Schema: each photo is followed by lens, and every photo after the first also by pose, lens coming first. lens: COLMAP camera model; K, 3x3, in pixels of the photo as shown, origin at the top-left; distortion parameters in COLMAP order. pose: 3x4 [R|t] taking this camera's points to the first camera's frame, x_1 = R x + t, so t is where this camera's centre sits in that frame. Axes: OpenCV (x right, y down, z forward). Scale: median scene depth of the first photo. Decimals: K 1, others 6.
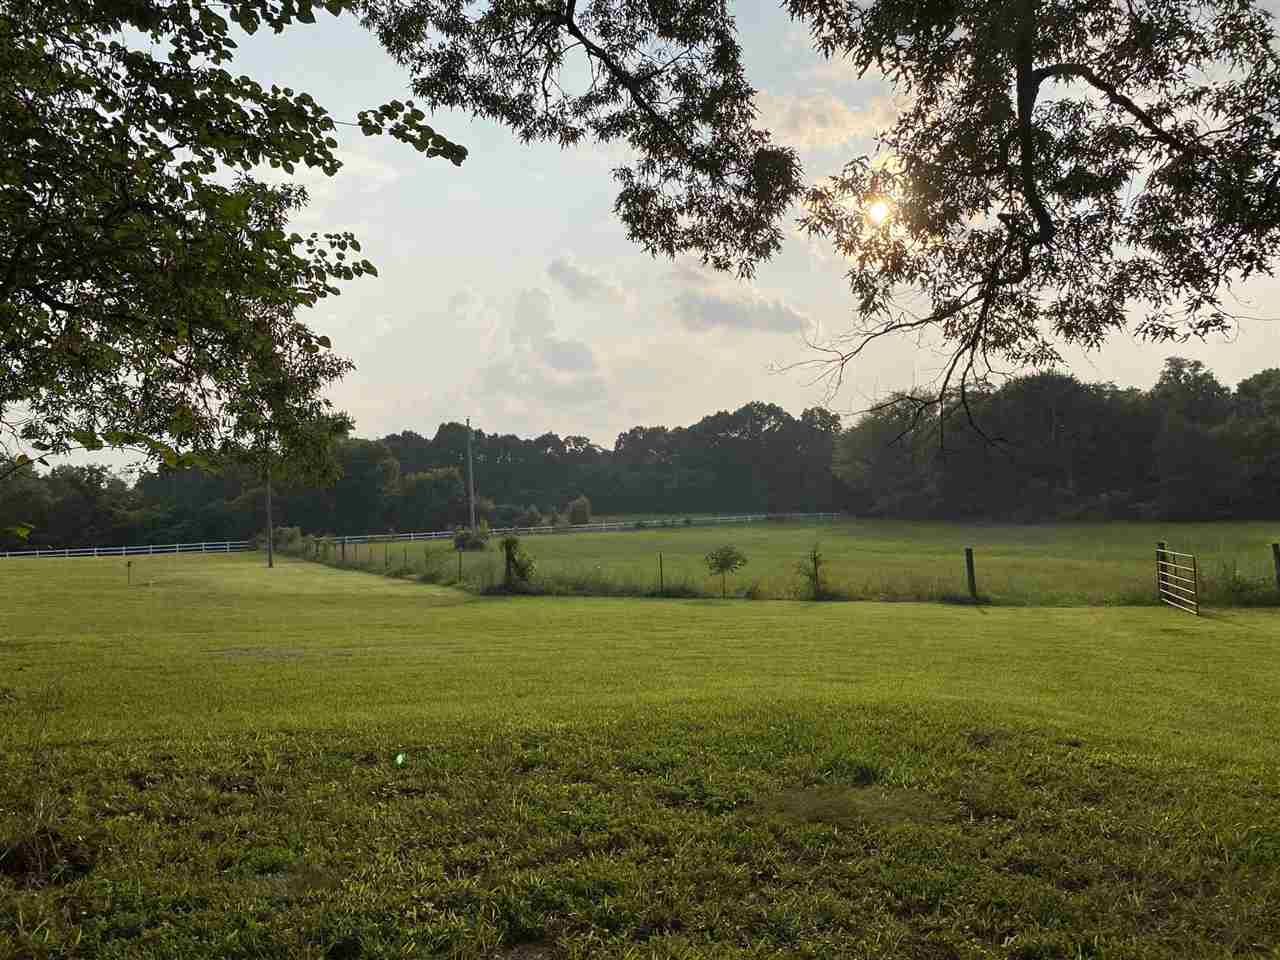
lens RADIAL K [[975.2, 0, 643.8], [0, 975.2, 478.4], [0, 0, 1]] dist [0.043601, -0.000944]
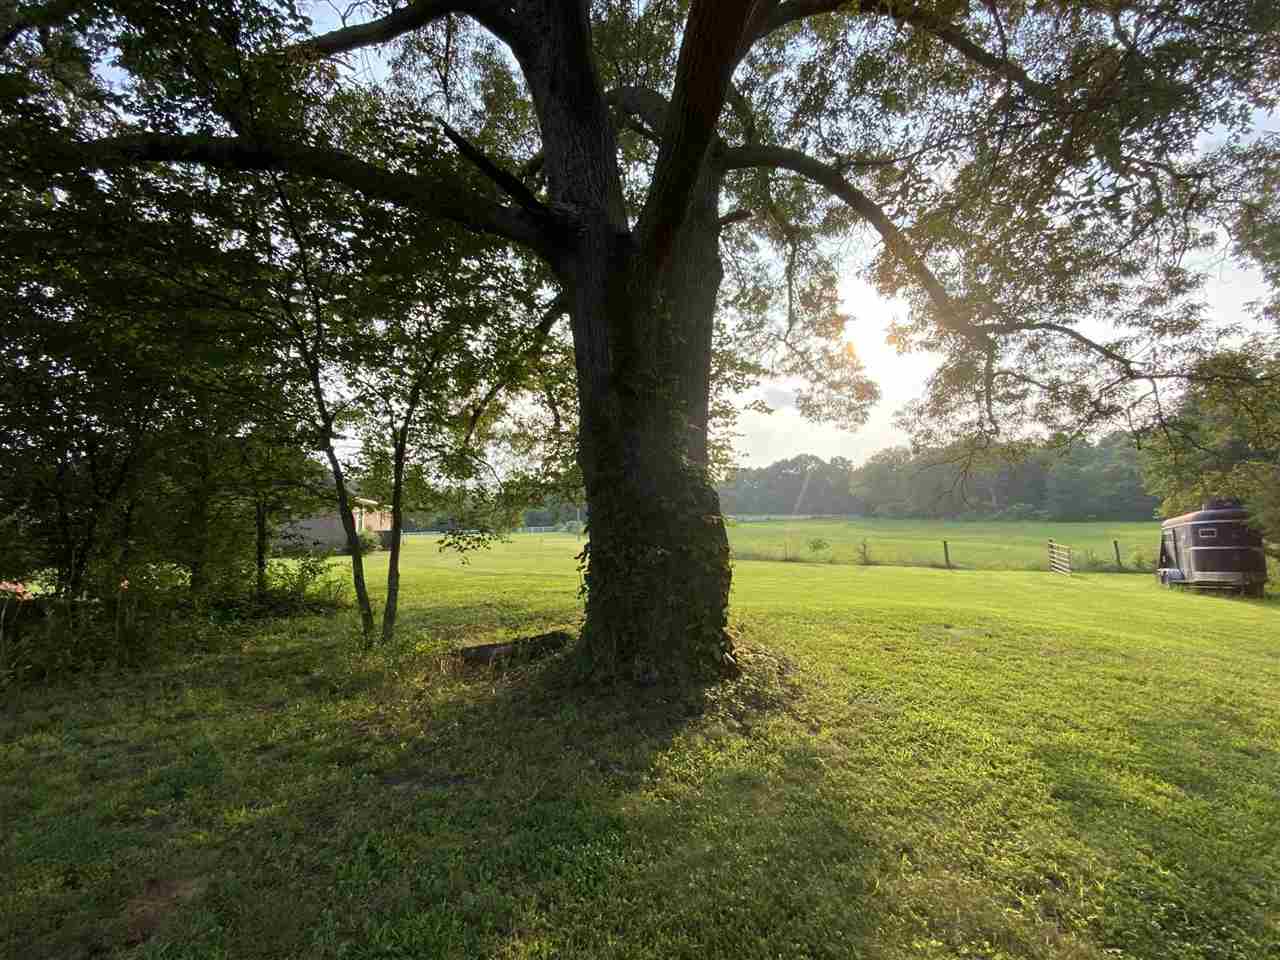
lens RADIAL K [[512.5, 0, 635.0], [0, 512.5, 481.7], [0, 0, 1]] dist [-0.001115, -0.000252]
pose [[0.980225, -0.008583, -0.197698, -0.088233], [0.003583, 0.999665, -0.025636, -0.027015], [0.197852, 0.024421, 0.979928, -0.172603]]
